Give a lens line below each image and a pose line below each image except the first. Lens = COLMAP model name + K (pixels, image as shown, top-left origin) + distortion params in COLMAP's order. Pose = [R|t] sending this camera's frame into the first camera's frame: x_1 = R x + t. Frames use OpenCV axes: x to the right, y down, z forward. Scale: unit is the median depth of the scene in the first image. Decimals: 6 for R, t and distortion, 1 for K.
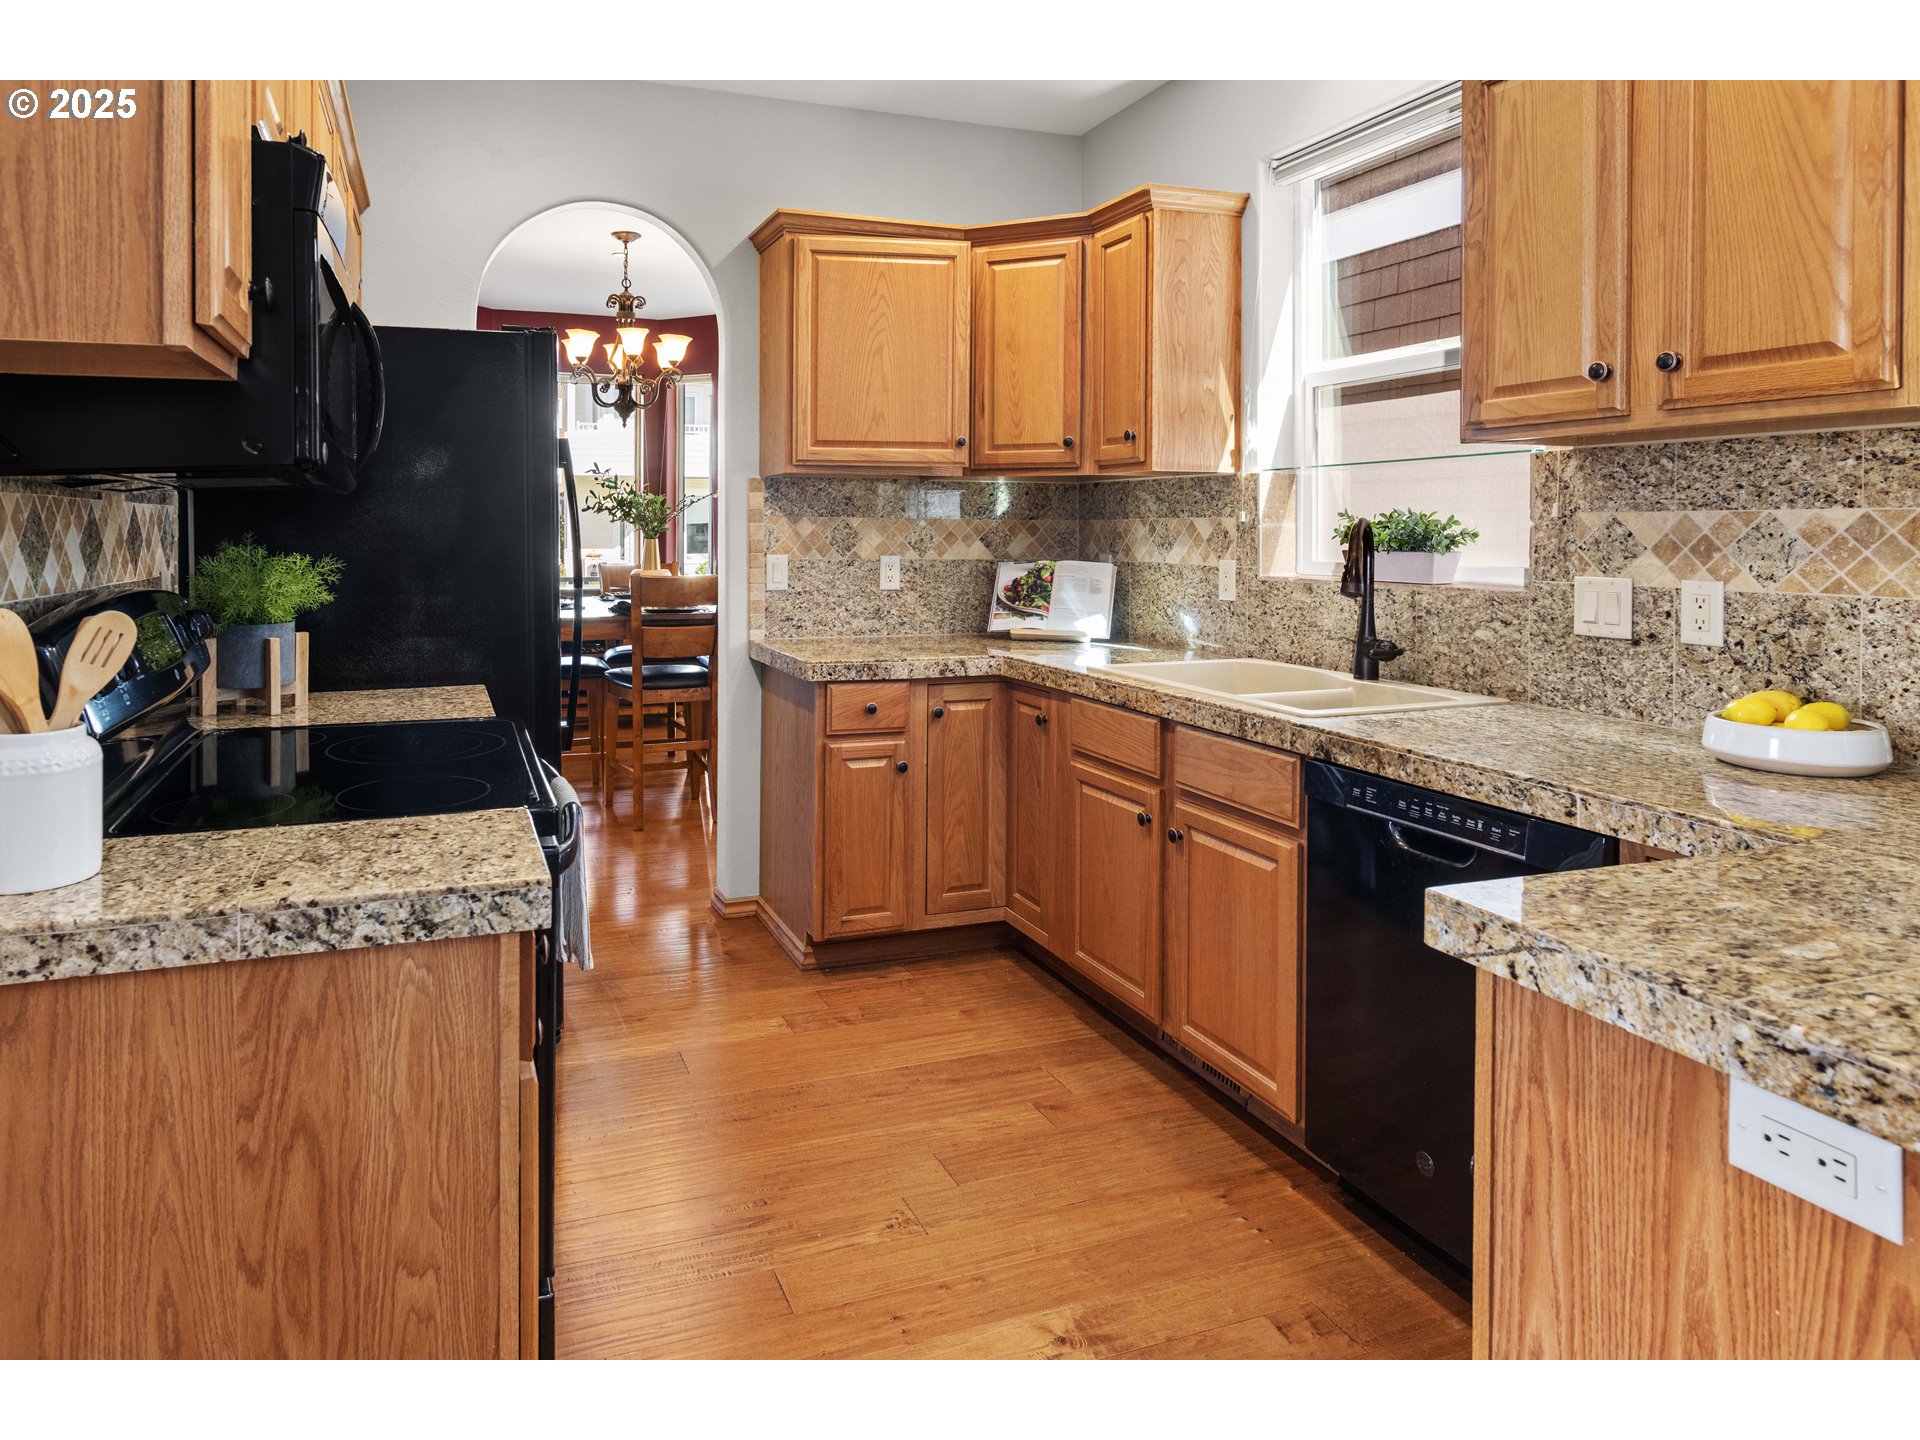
lens RADIAL K [[1331.0, 0, 956.7], [0, 1331.0, 549.7], [0, 0, 1]] dist [-0.005932, -0.000623]
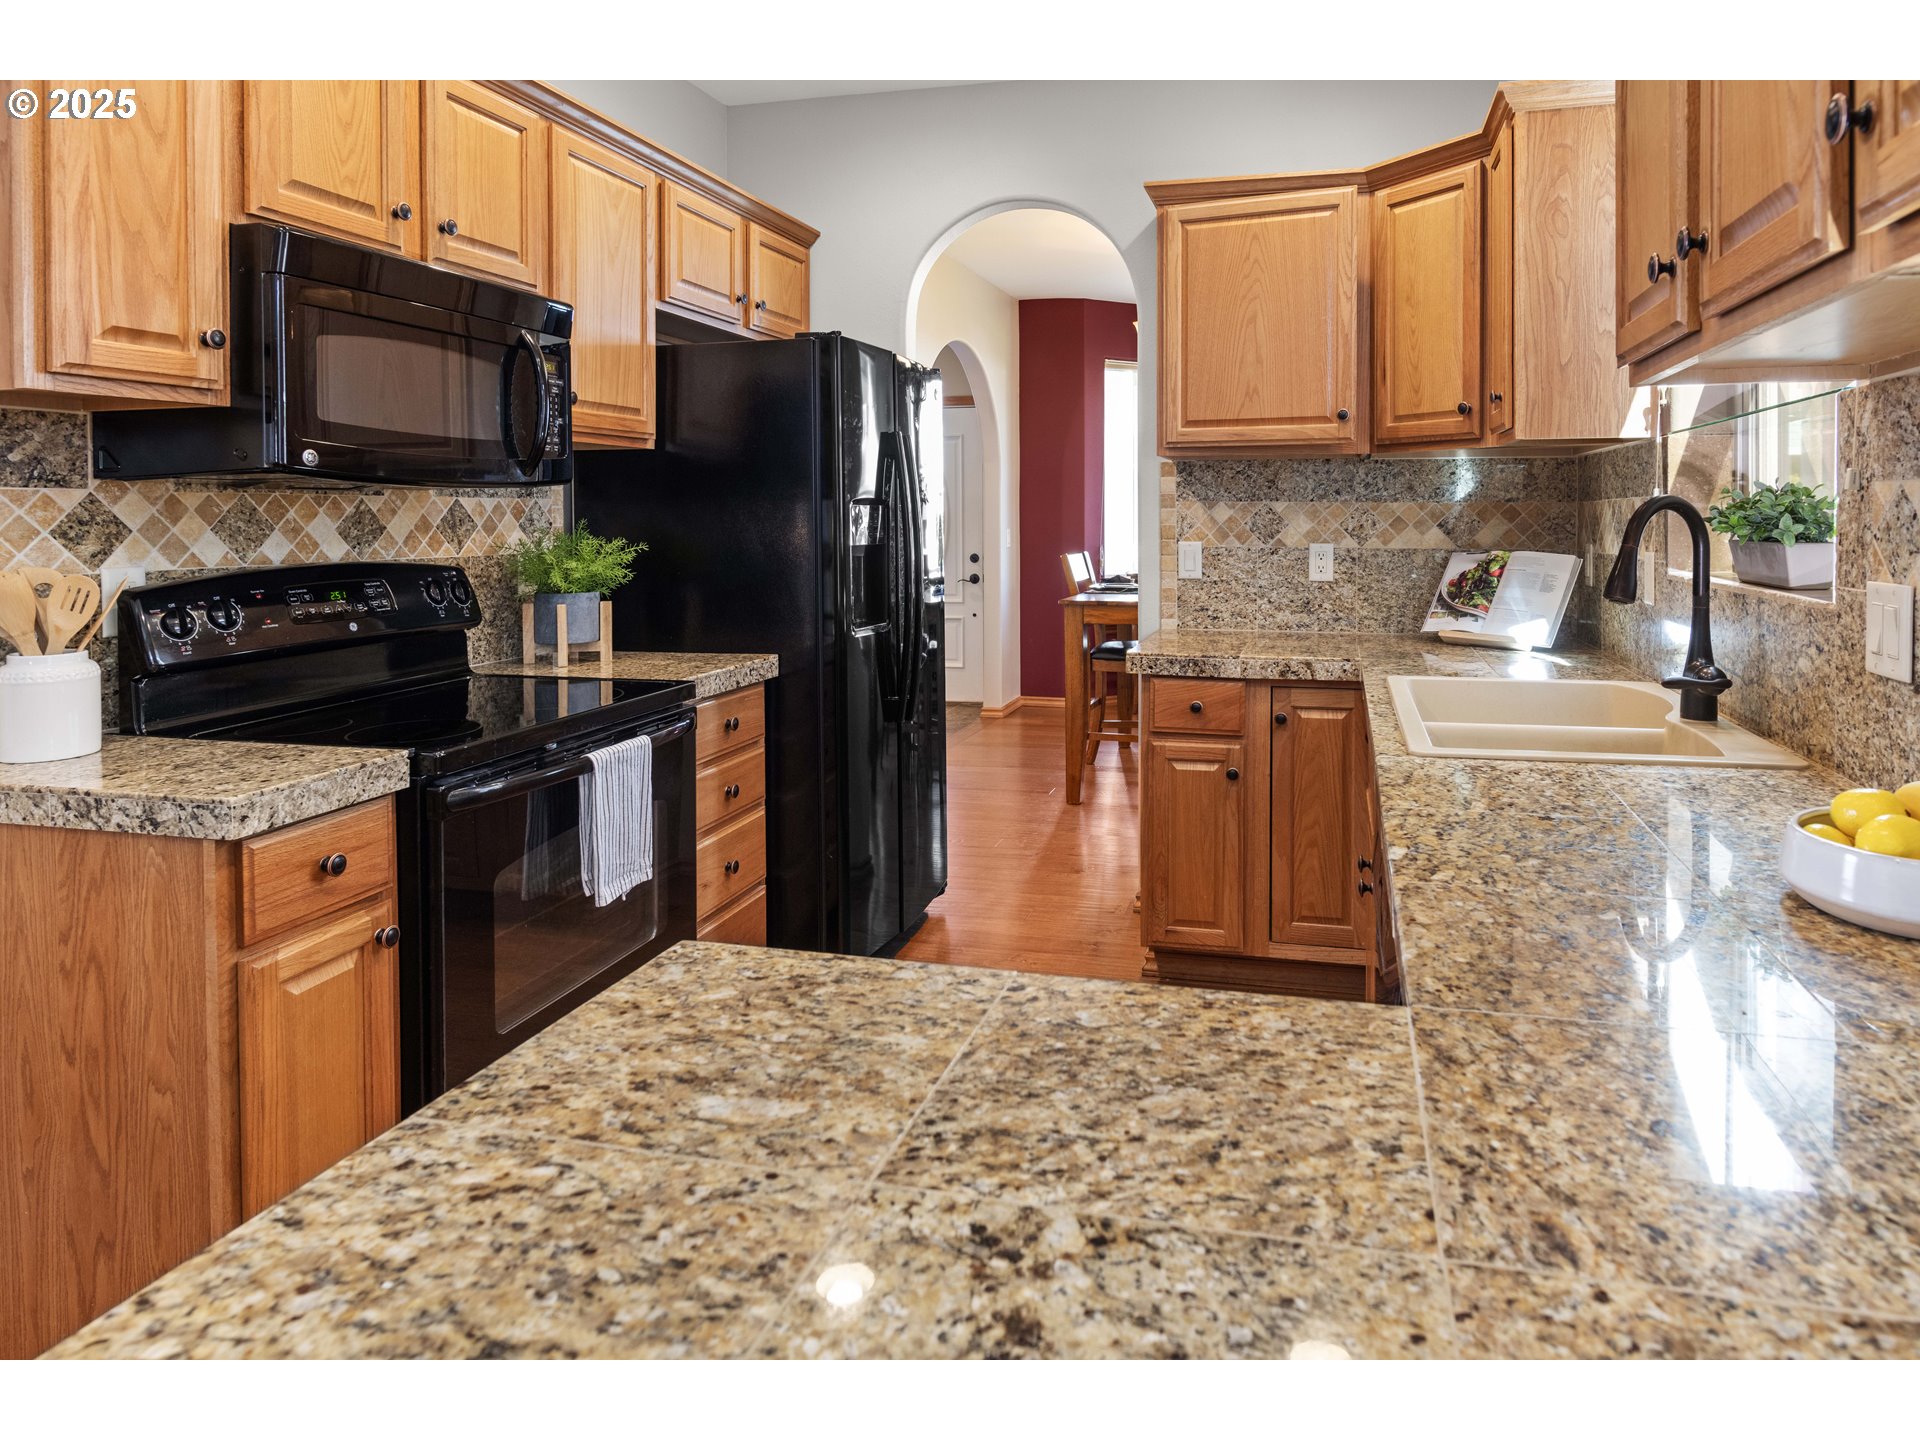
lens RADIAL K [[1328.6, 0, 960.8], [0, 1328.6, 539.1], [0, 0, 1]] dist [-0.005977, 0.000918]
pose [[0.798540, 0.005362, -0.601918, 0.336681], [-0.004439, 0.999986, 0.003020, -0.000205], [0.601926, 0.000261, 0.798552, 0.148568]]
